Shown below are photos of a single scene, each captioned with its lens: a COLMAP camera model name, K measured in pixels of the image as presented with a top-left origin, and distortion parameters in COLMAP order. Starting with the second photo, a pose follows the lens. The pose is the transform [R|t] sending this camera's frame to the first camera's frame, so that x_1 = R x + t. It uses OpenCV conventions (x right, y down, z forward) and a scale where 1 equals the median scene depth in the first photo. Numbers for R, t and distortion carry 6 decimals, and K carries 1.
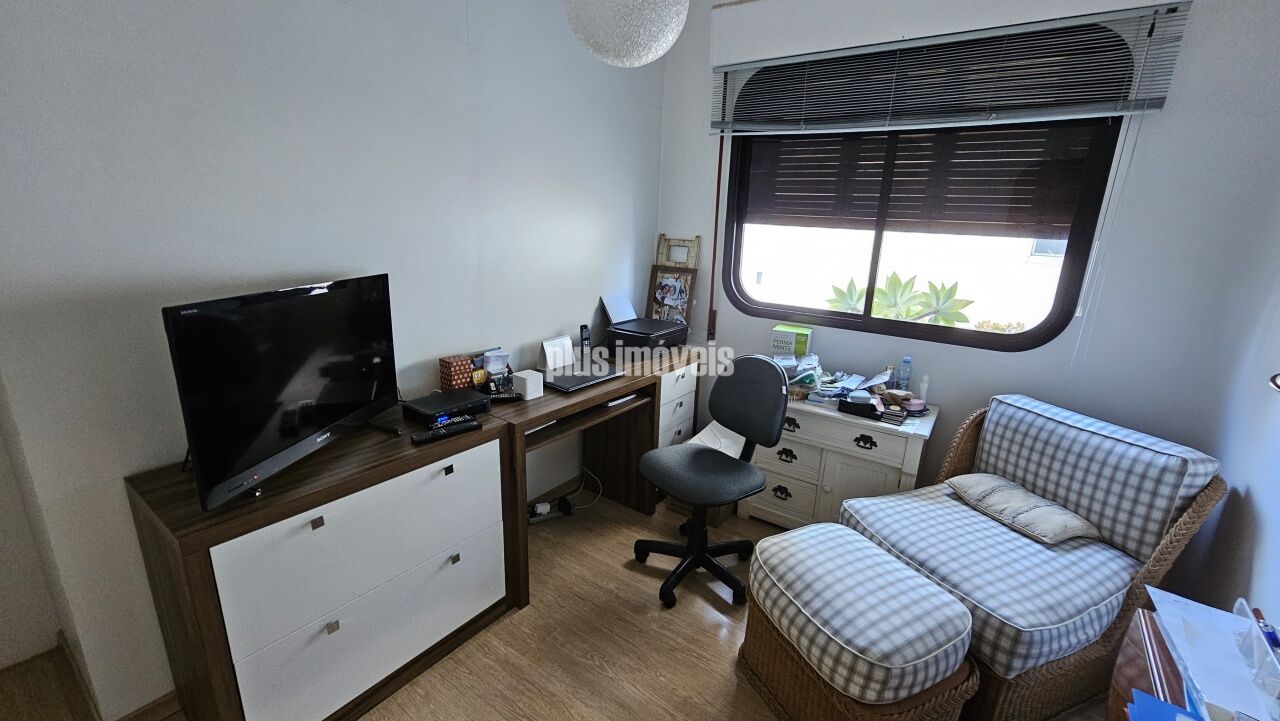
lens RADIAL K [[524.0, 0, 645.2], [0, 524.0, 360.2], [0, 0, 1]] dist [-0.008445, 0.001315]
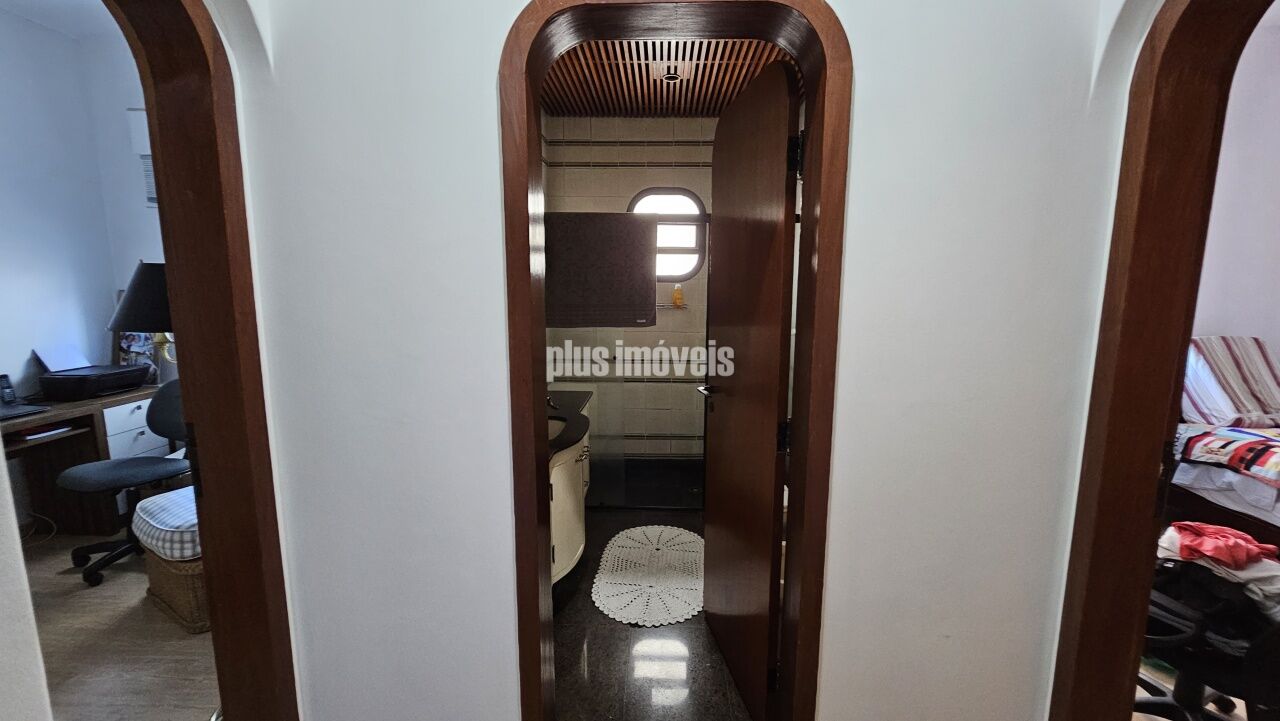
lens RADIAL K [[524.0, 0, 642.3], [0, 524.0, 359.0], [0, 0, 1]] dist [-0.008445, 0.001315]
pose [[0.823497, -0.114635, 0.555618, 0.339509], [0.171258, 0.983914, -0.050826, 0.162277], [-0.540854, 0.137009, 0.829883, -0.540954]]
